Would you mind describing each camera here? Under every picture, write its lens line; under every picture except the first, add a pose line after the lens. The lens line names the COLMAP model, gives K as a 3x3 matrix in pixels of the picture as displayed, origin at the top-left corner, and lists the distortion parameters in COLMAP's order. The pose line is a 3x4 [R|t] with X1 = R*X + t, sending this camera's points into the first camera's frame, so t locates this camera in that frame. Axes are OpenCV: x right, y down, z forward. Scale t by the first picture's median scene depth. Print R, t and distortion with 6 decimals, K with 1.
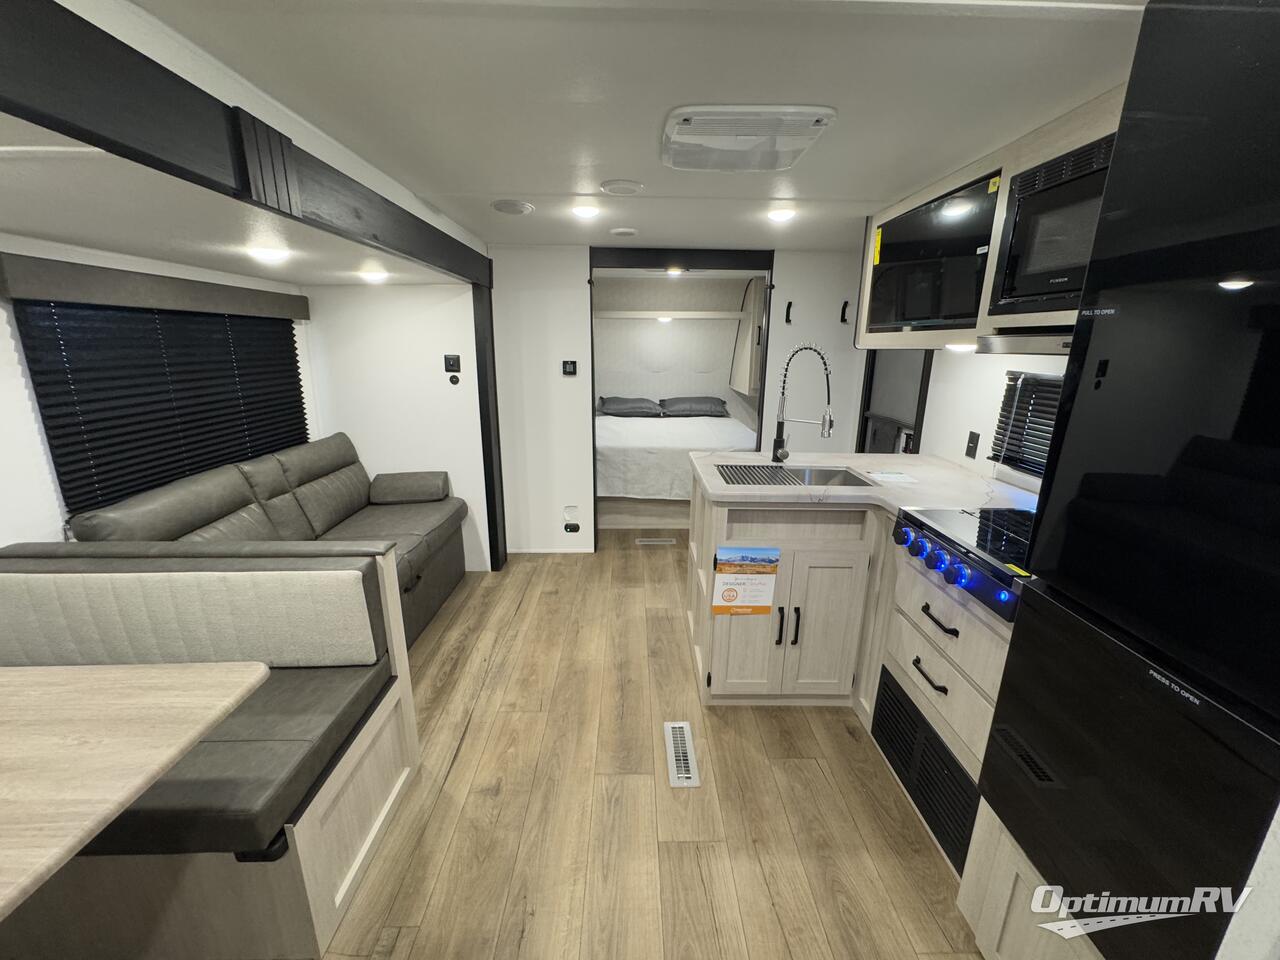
lens RADIAL K [[513.1, 0, 640.0], [0, 513.1, 480.0], [0, 0, 1]] dist [0.000578, 0.000028]
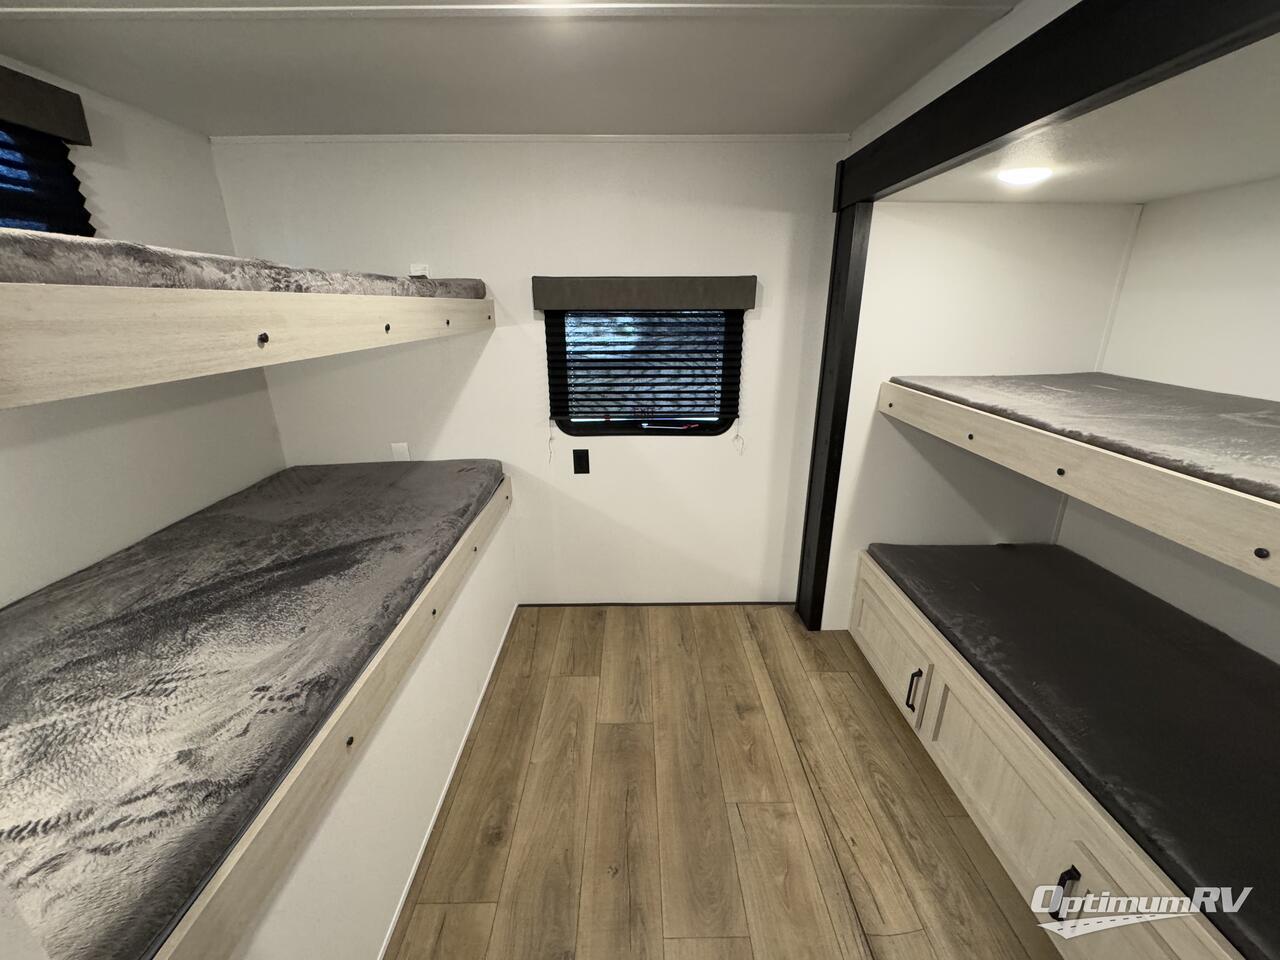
lens RADIAL K [[513.1, 0, 640.0], [0, 513.1, 480.0], [0, 0, 1]] dist [0.000578, 0.000028]
pose [[-0.999982, -0.005394, -0.002660, -0.058282], [-0.005956, 0.827156, 0.561941, -0.462010], [-0.000830, 0.561946, -0.827173, 1.718677]]
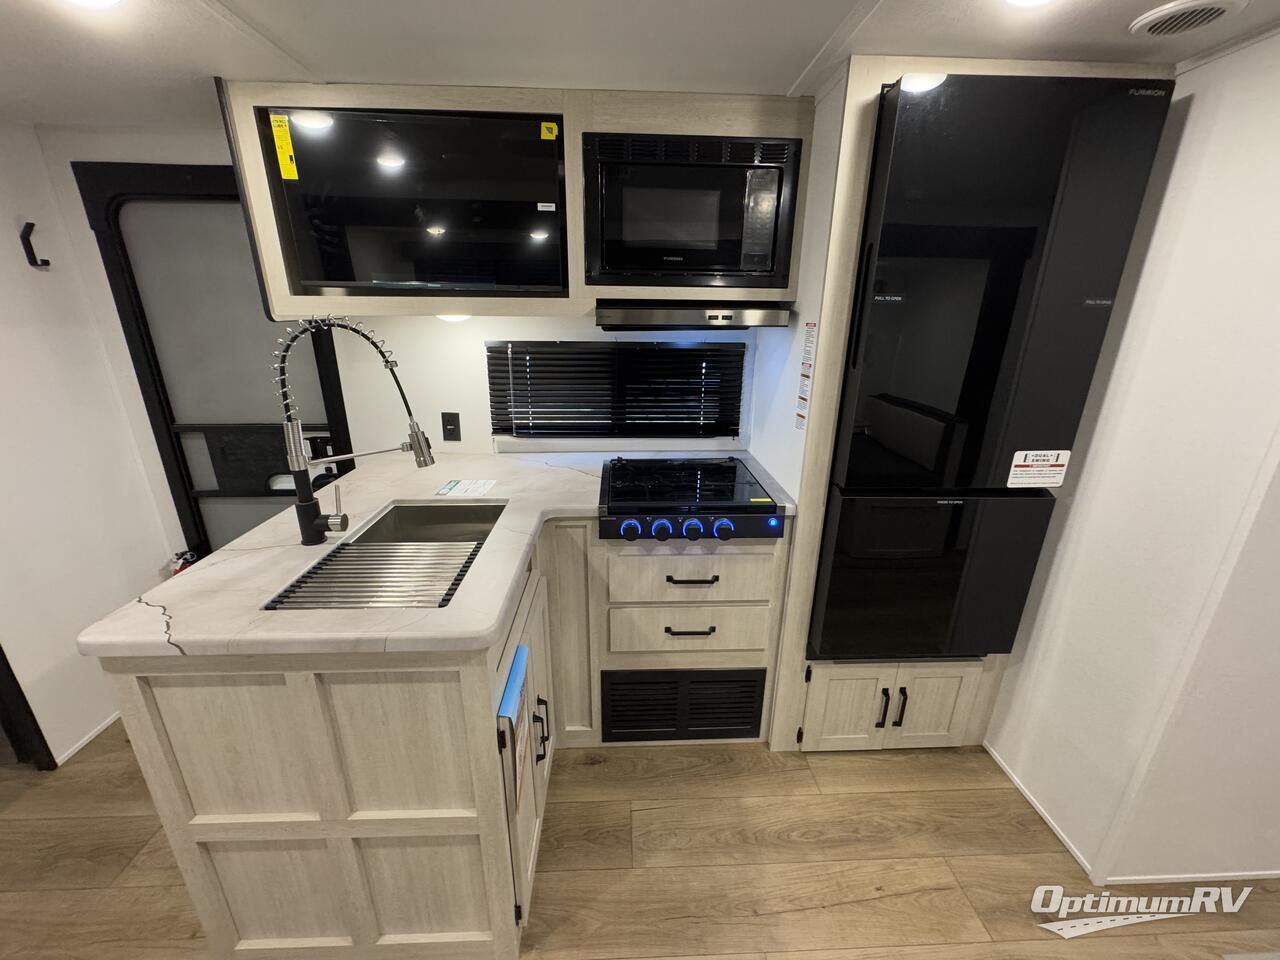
lens RADIAL K [[513.1, 0, 640.0], [0, 513.1, 480.0], [0, 0, 1]] dist [0.000578, 0.000028]
pose [[-0.027702, -0.323808, 0.945717, -0.326107], [0.247347, 0.914439, 0.320344, -0.261608], [-0.968531, 0.242795, 0.054762, 0.910258]]
